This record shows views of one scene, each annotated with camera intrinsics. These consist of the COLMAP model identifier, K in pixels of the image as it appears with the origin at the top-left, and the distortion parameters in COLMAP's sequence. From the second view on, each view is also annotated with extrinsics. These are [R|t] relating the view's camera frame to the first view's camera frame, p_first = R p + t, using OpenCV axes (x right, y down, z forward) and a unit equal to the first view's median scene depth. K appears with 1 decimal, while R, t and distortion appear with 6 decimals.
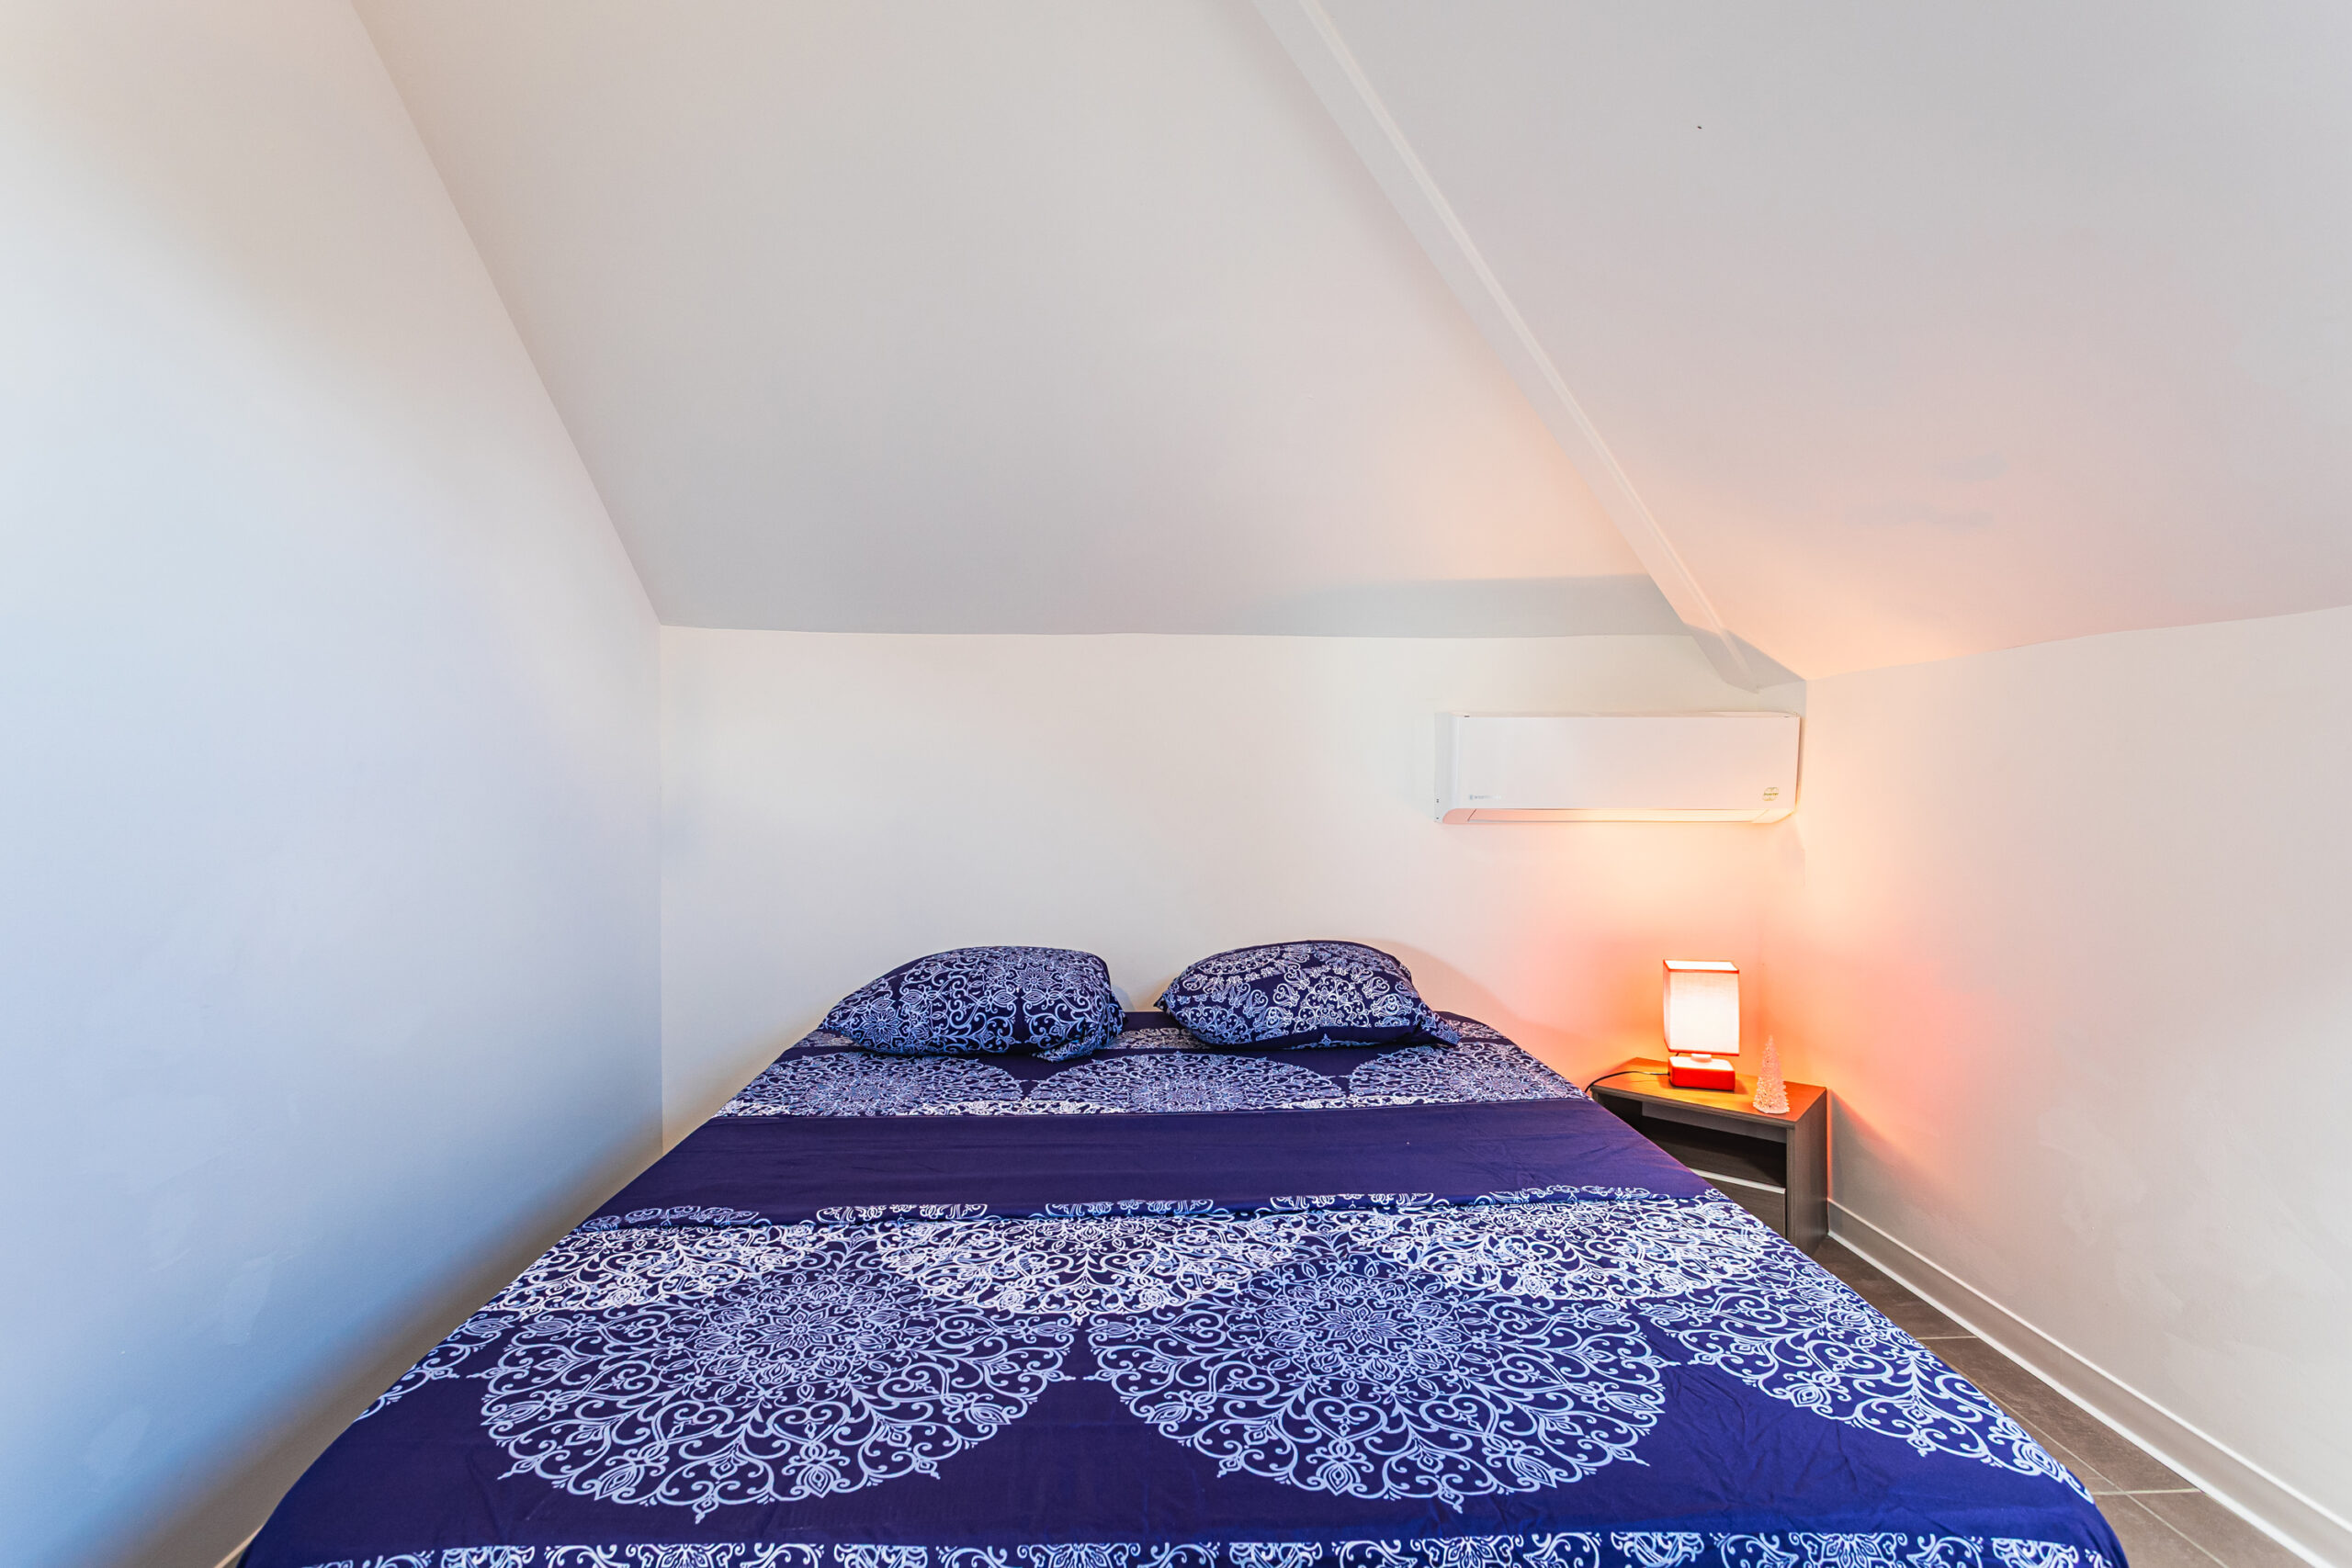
lens RADIAL K [[1108.4, 0, 1176.0], [0, 1108.4, 784.0], [0, 0, 1]] dist [-0.000947, 0.005864]
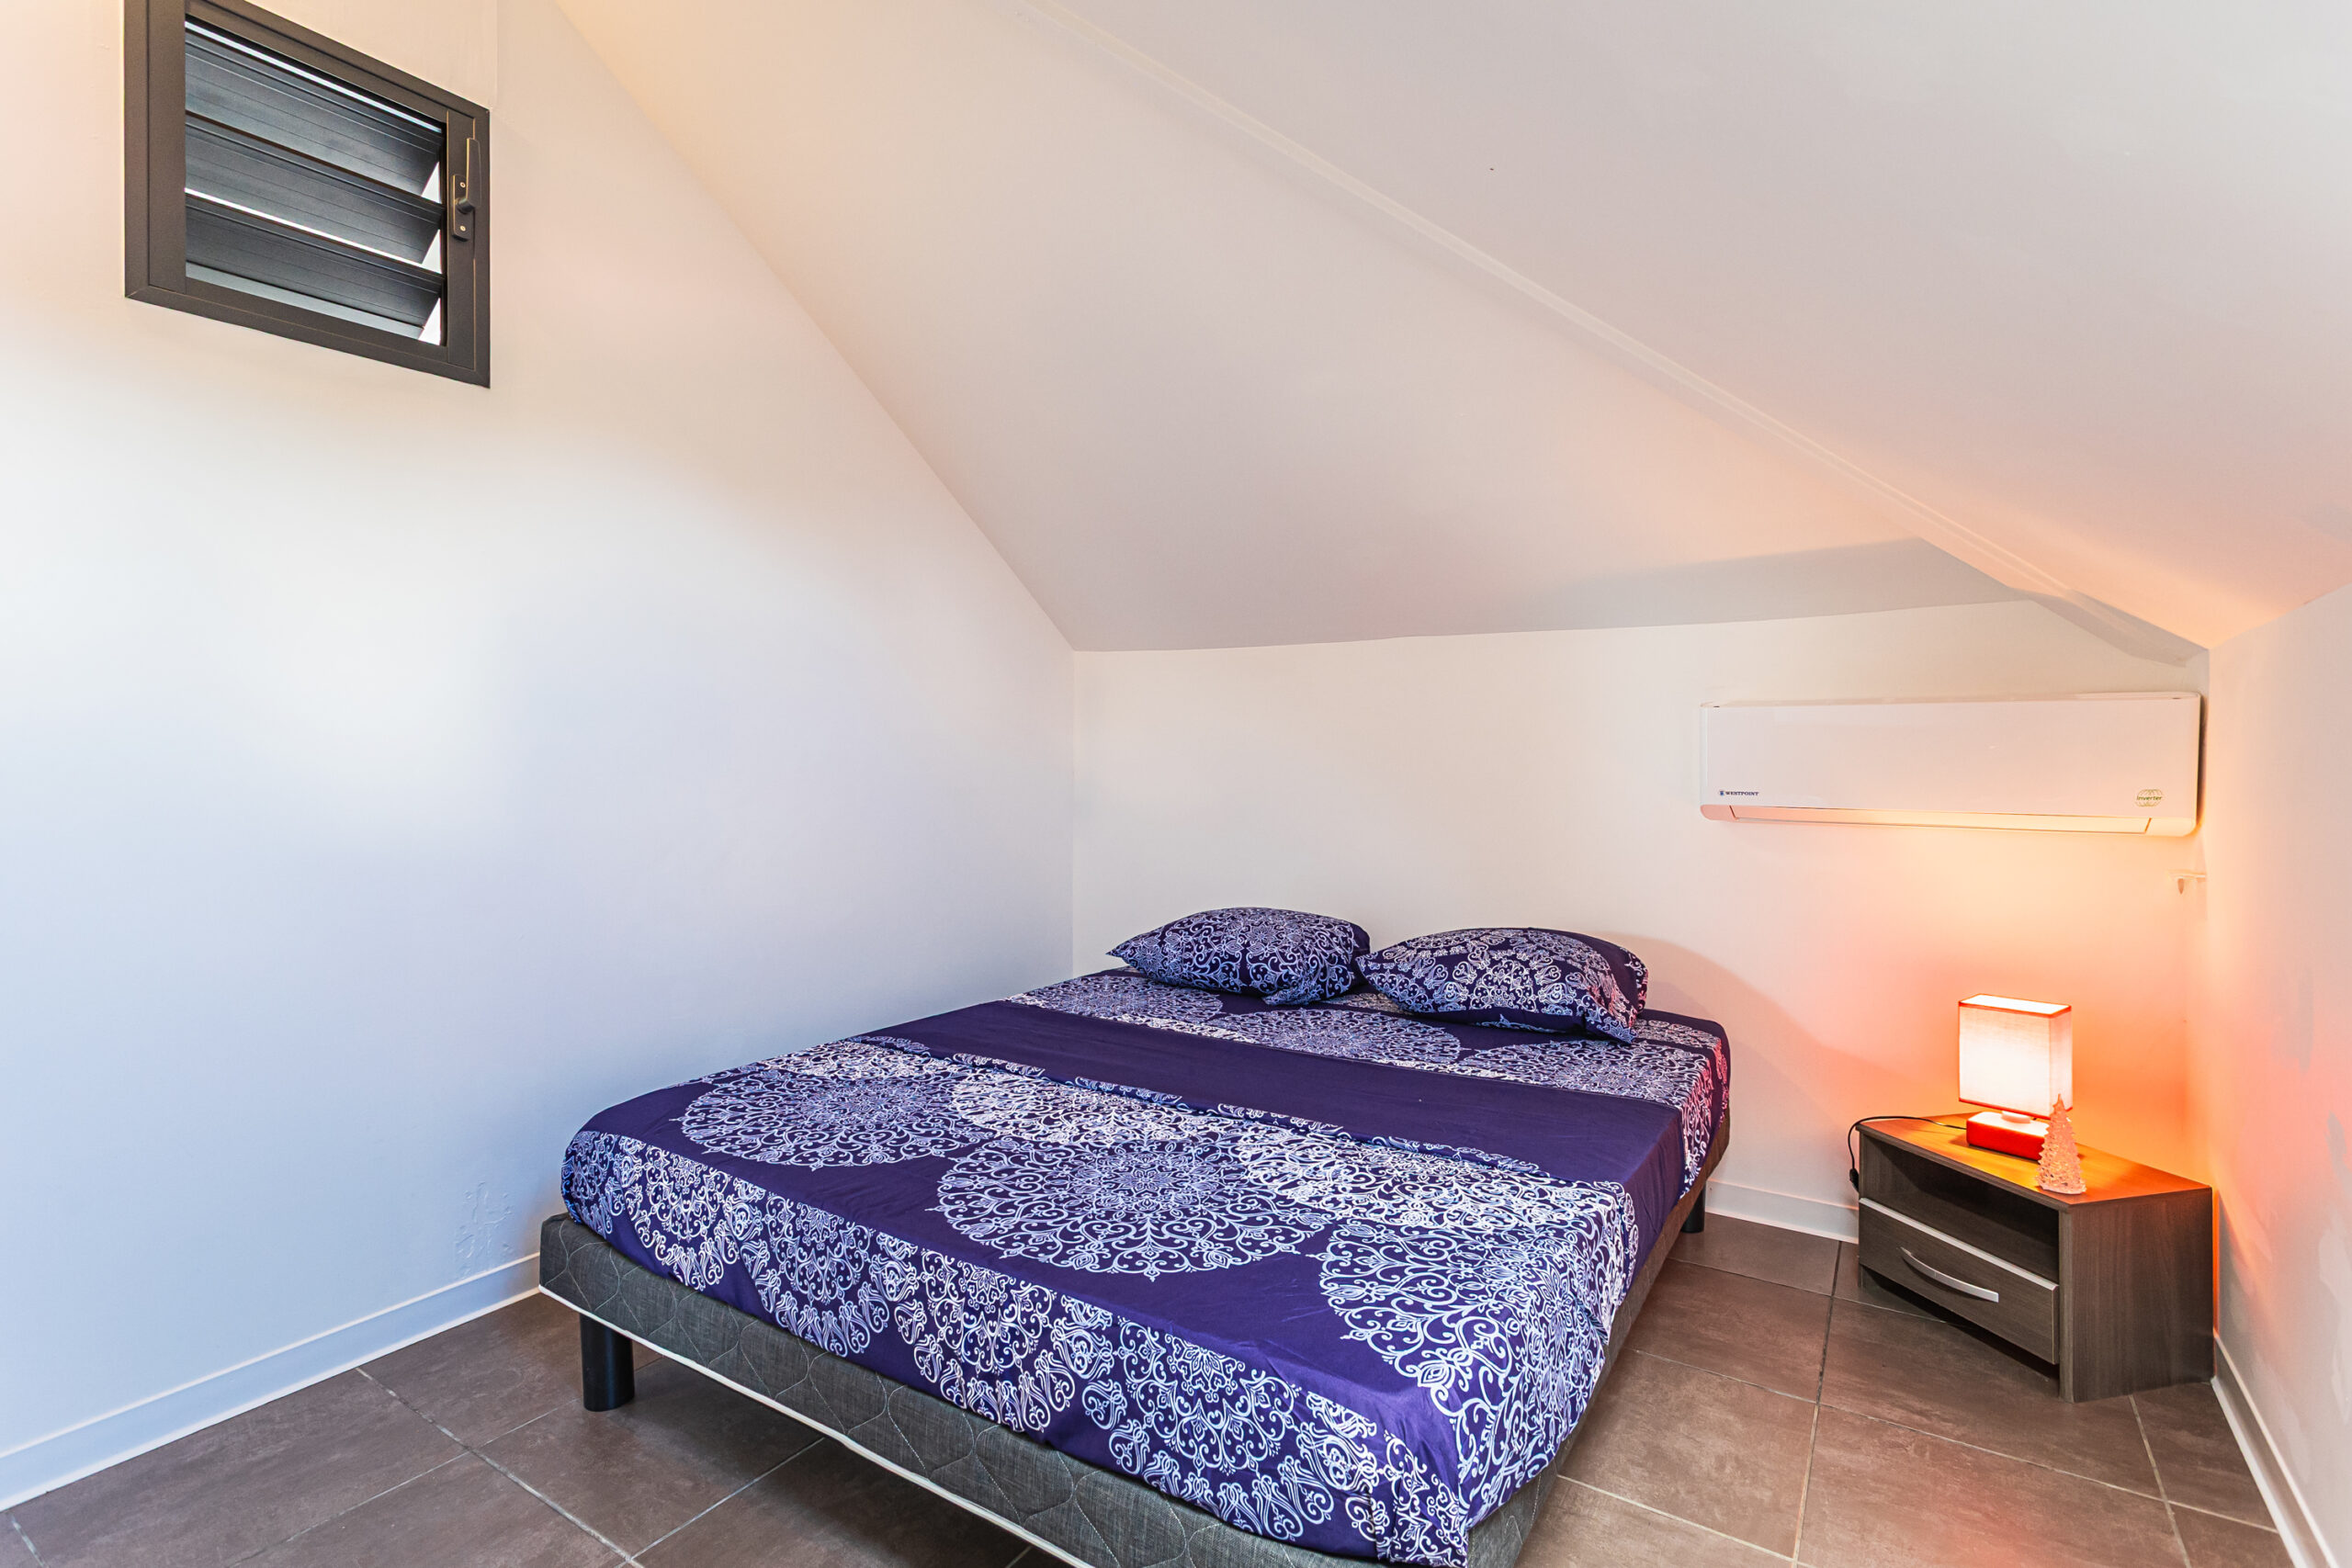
lens RADIAL K [[1111.4, 0, 1182.2], [0, 1111.4, 758.9], [0, 0, 1]] dist [-0.001642, 0.000733]
pose [[0.815270, 0.005335, -0.579056, 0.782403], [-0.013705, 0.999855, -0.010085, -0.000805], [0.578918, 0.016158, 0.815226, -0.049944]]
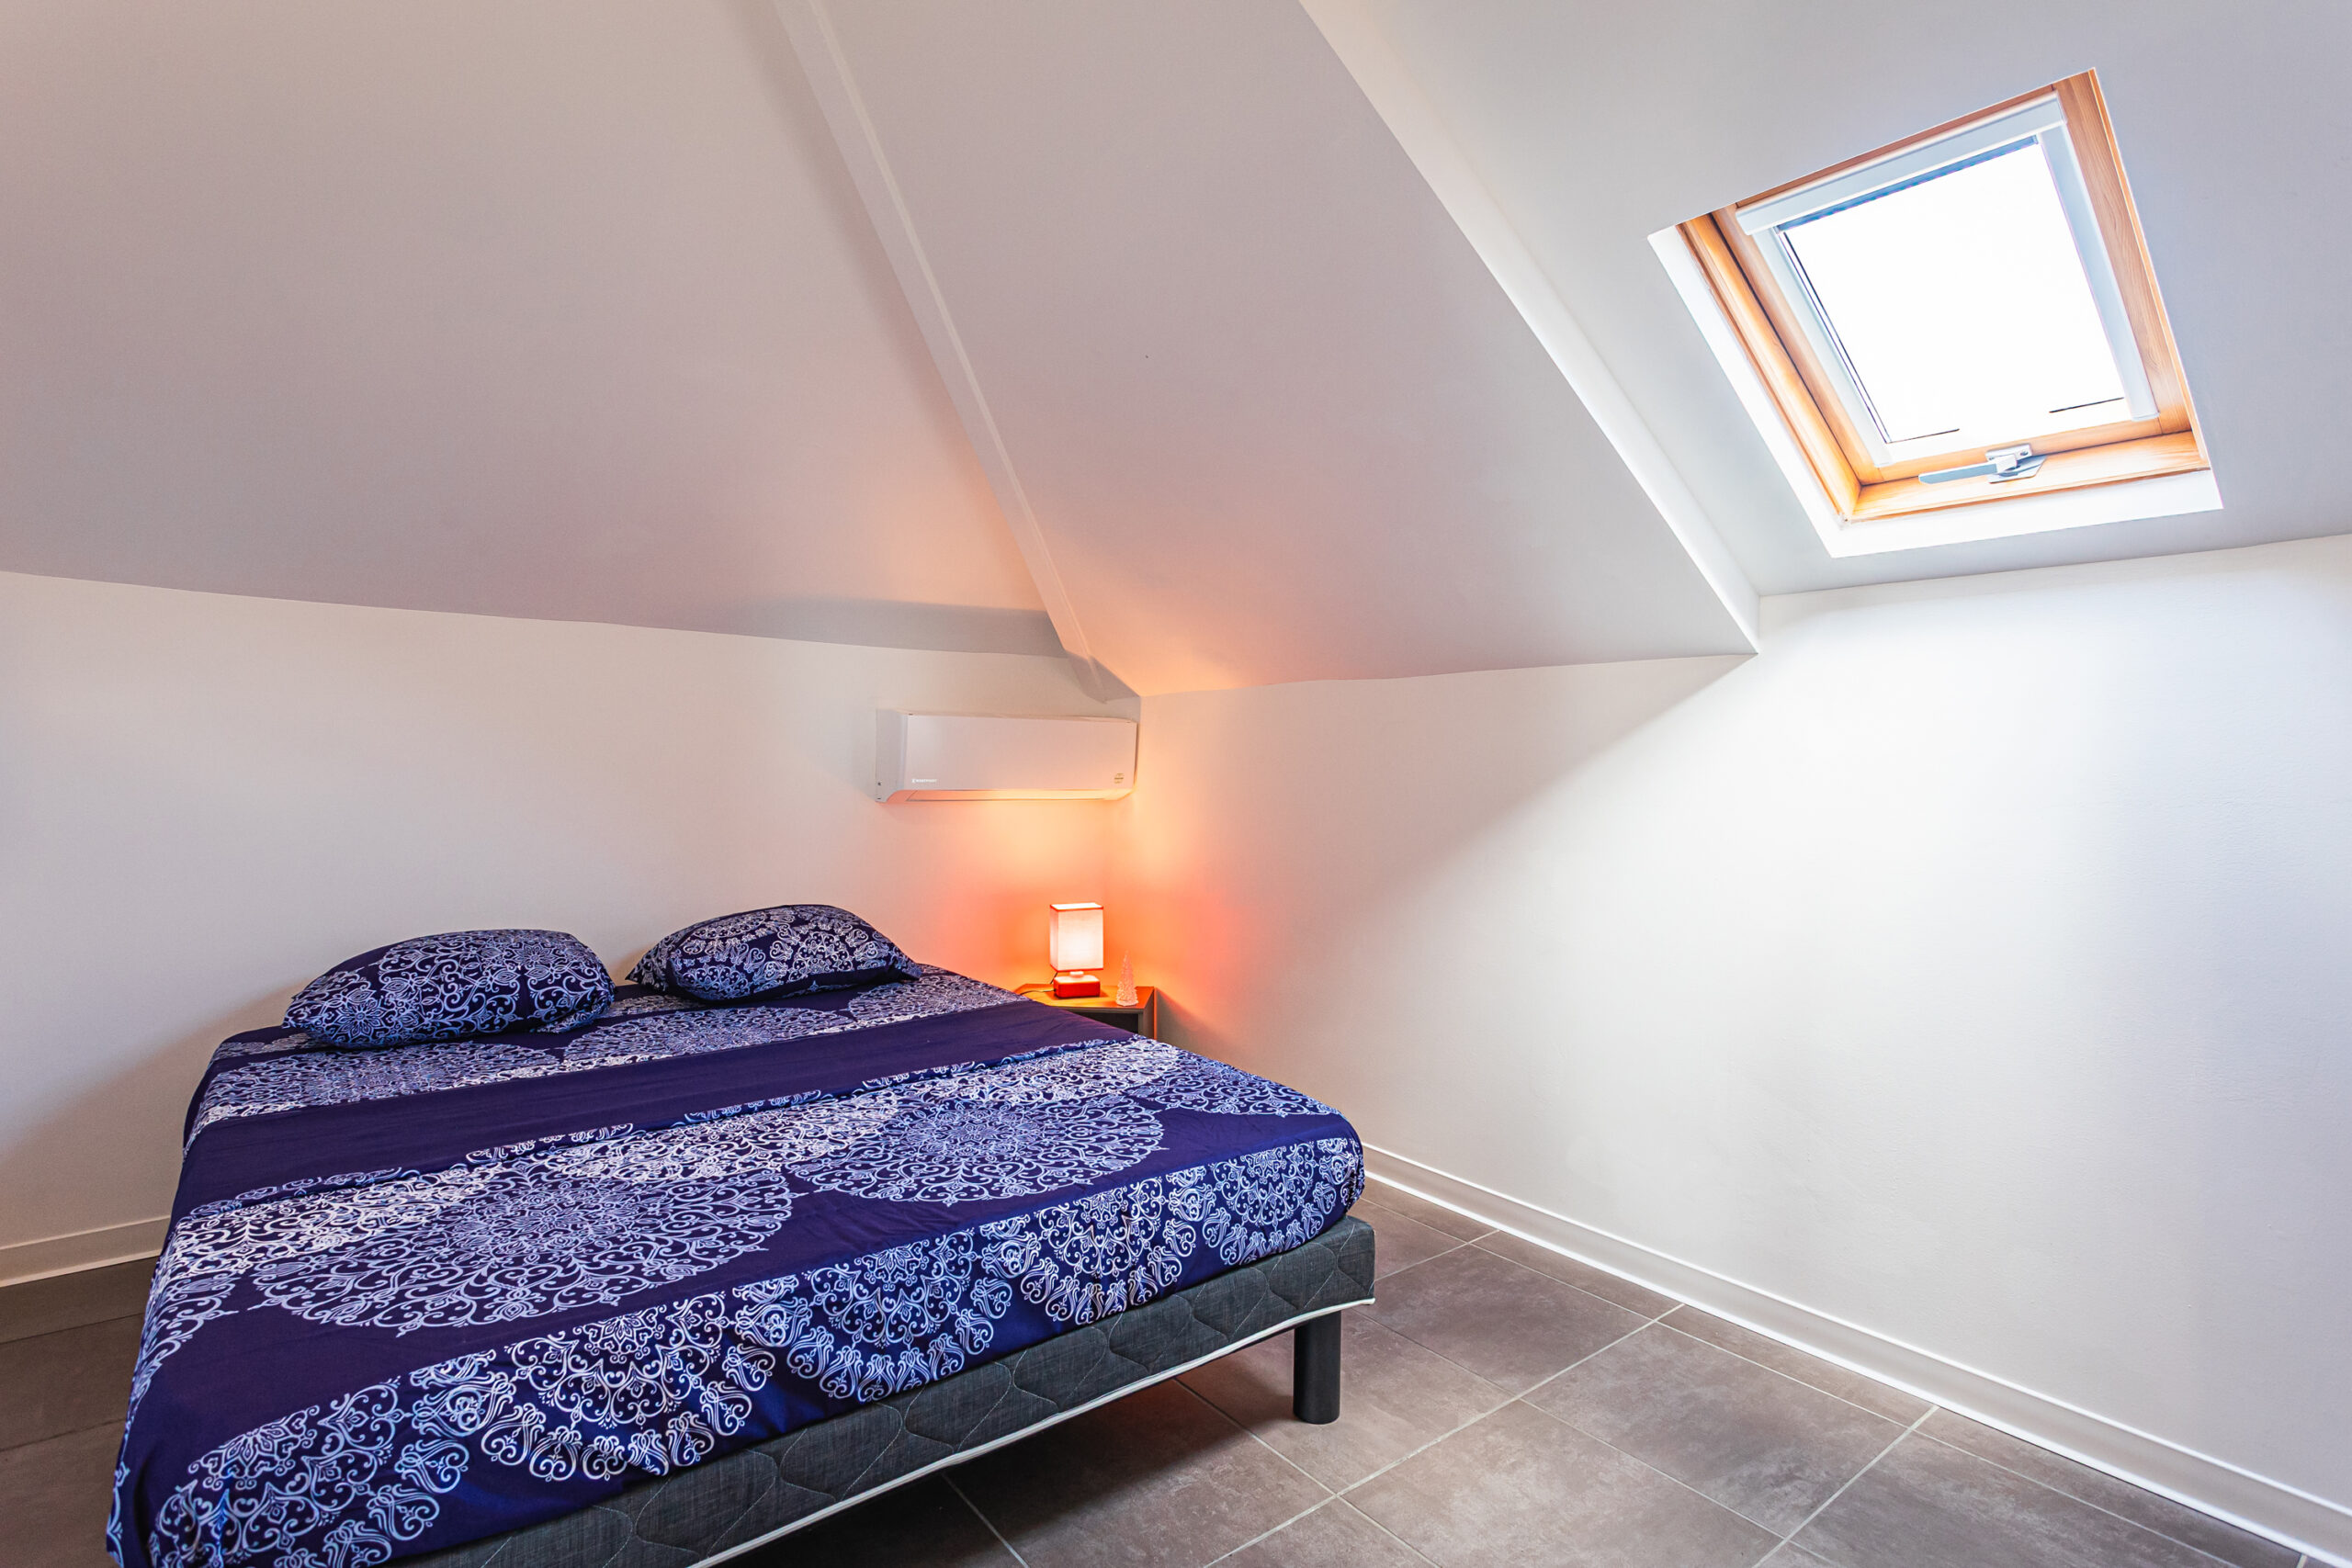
lens RADIAL K [[1123.7, 0, 1162.9], [0, 1123.7, 735.4], [0, 0, 1]] dist [-0.004150, 0.006858]
pose [[0.815954, 0.022952, 0.577660, -0.409043], [-0.003391, 0.999384, -0.034918, 0.008174], [-0.578106, 0.026533, 0.815530, -0.309064]]
